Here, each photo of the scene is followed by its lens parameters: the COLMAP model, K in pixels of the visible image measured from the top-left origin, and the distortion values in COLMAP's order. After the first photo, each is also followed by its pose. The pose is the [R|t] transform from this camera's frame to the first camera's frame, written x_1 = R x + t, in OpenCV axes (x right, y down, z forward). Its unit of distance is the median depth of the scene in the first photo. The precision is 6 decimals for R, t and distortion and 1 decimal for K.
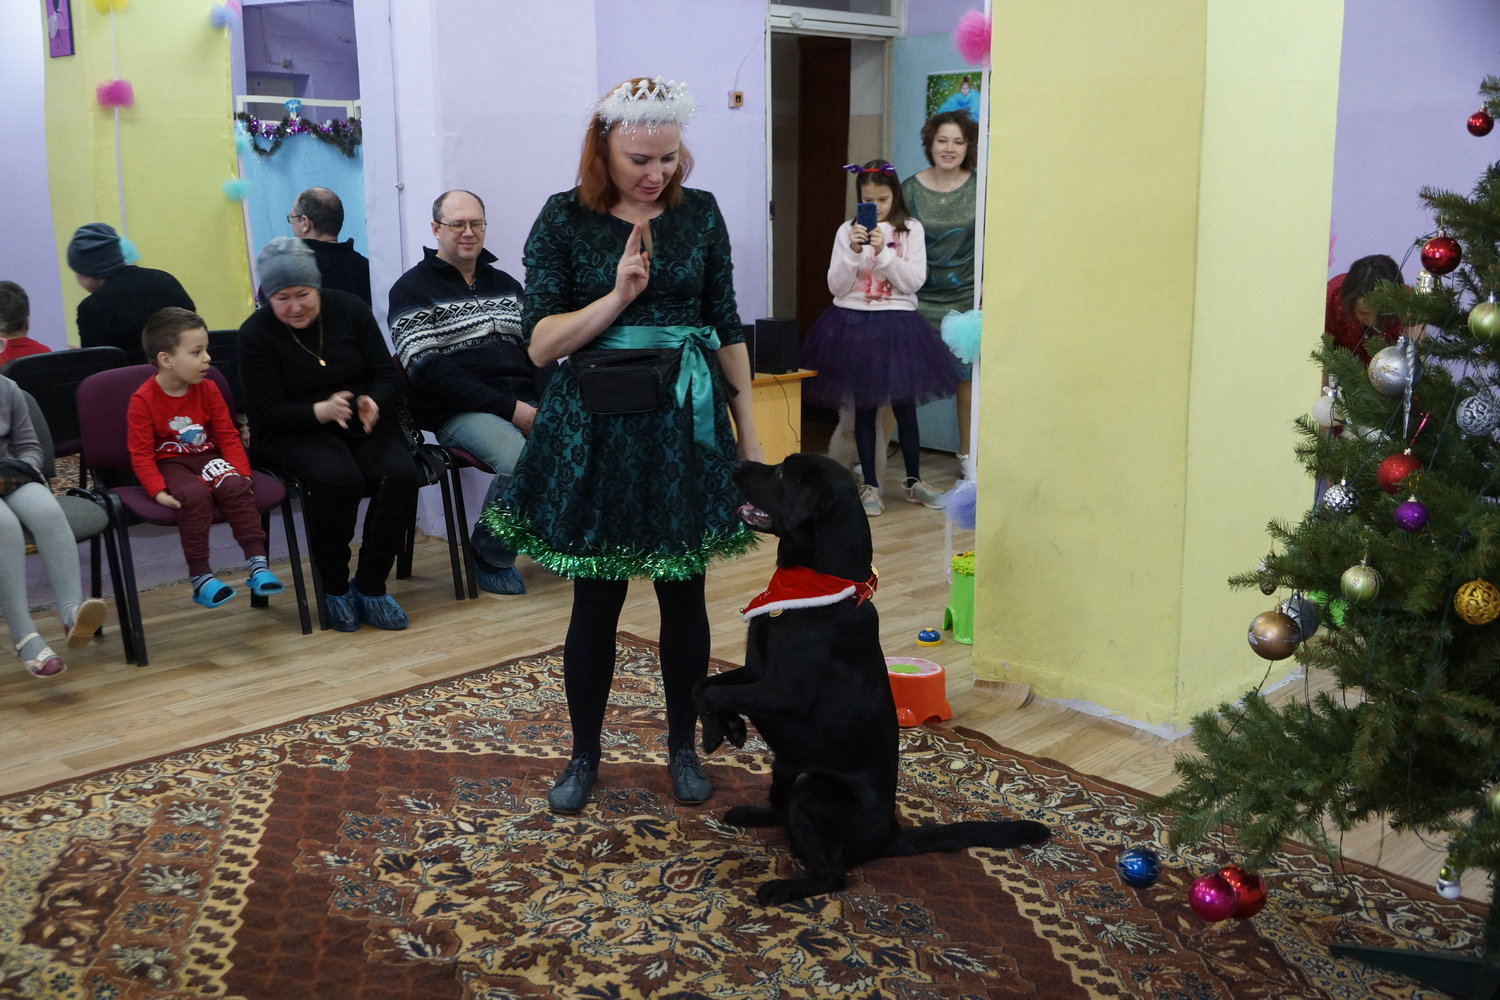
lens RADIAL K [[1663.0, 0, 755.4], [0, 1663.0, 487.8], [0, 0, 1]] dist [-0.003380, 0.000000]
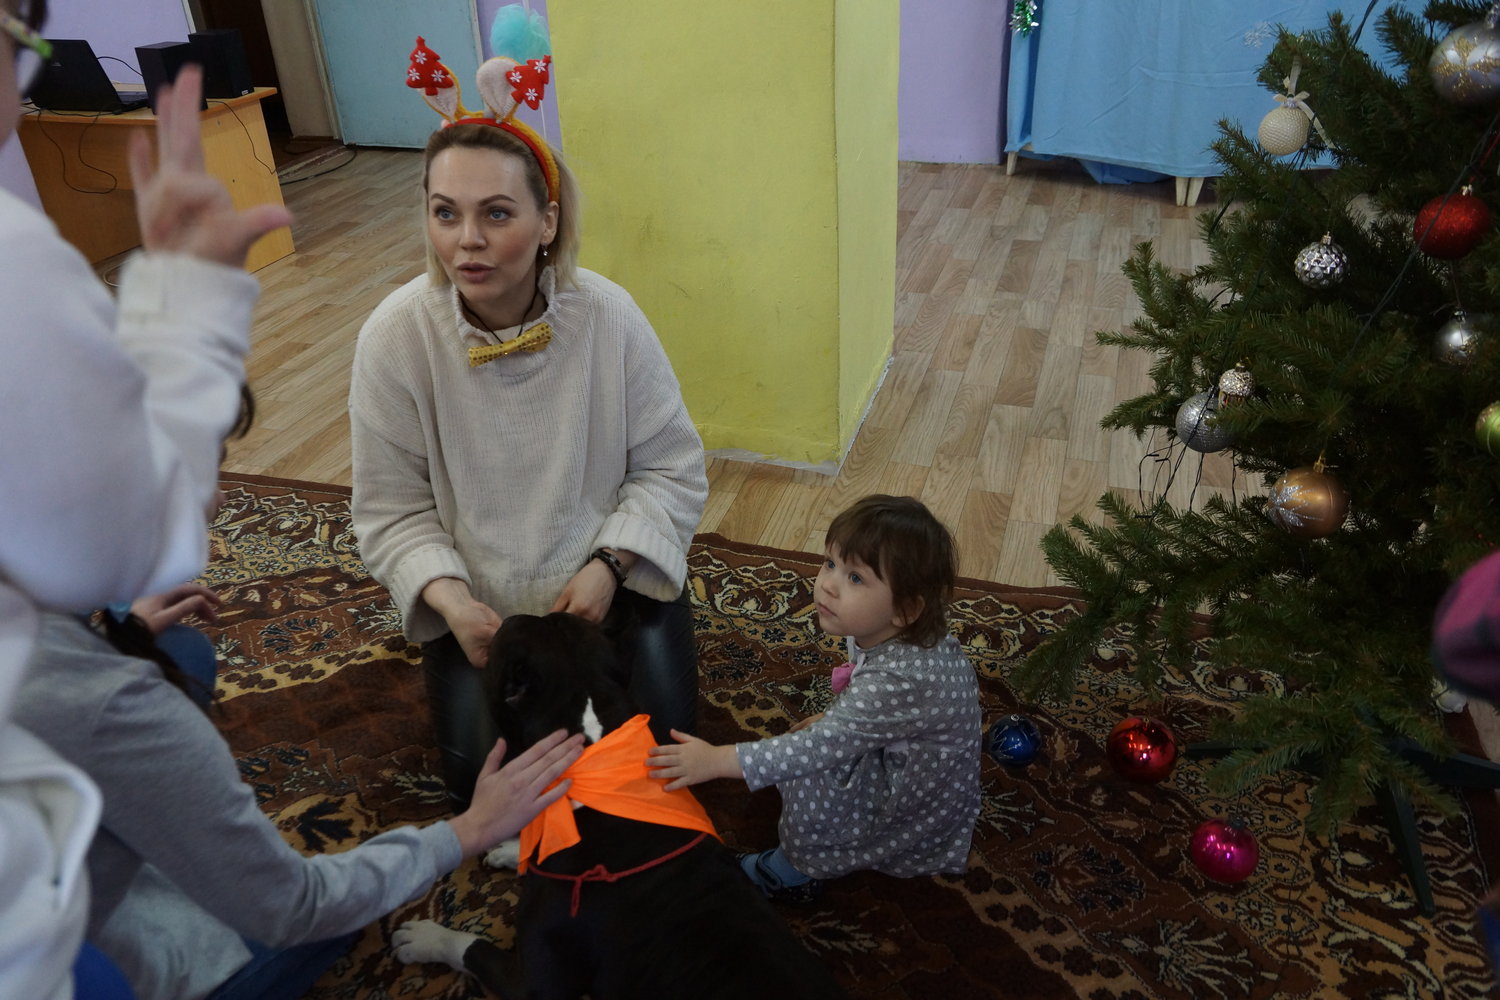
lens RADIAL K [[1120.6, 0, 740.1], [0, 1120.6, 490.0], [0, 0, 1]] dist [-0.028808, 0.009038]
pose [[0.887104, -0.257057, 0.383364, -0.049838], [0.123311, 0.932365, 0.339837, -0.072051], [-0.444792, -0.254198, 0.858803, 0.535510]]
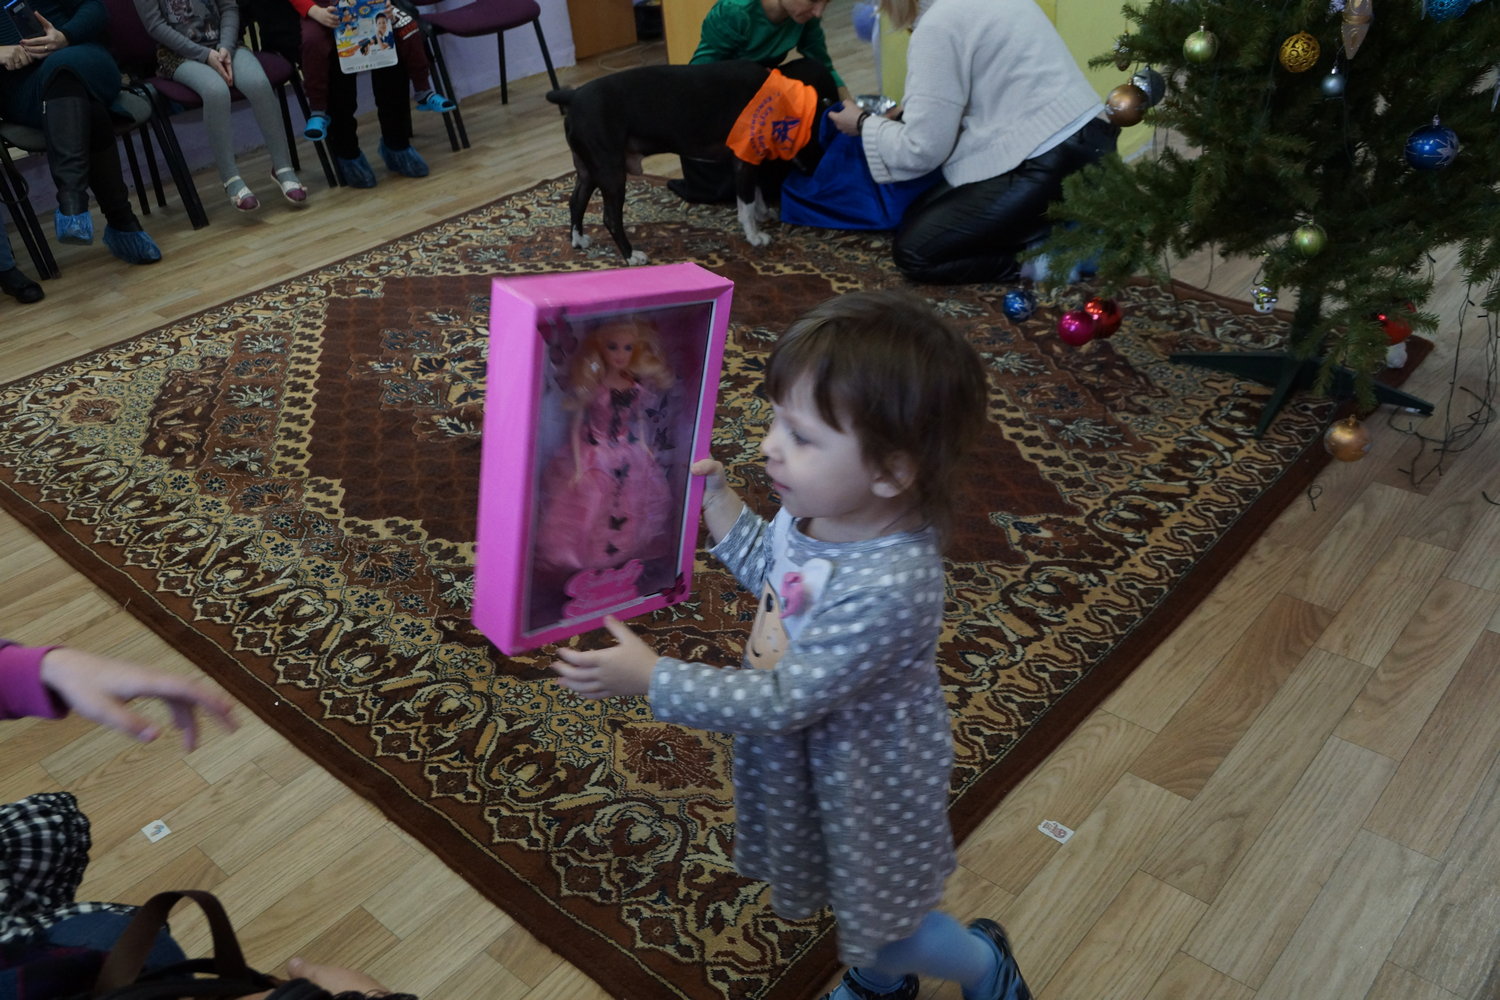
lens RADIAL K [[1286.4, 0, 778.0], [0, 1286.4, 515.9], [0, 0, 1]] dist [-0.043370, 0.050586]
pose [[0.994981, -0.098806, 0.015831, 0.016241], [0.087436, 0.935380, 0.342666, 0.023829], [-0.048665, -0.339561, 0.939324, 0.043263]]
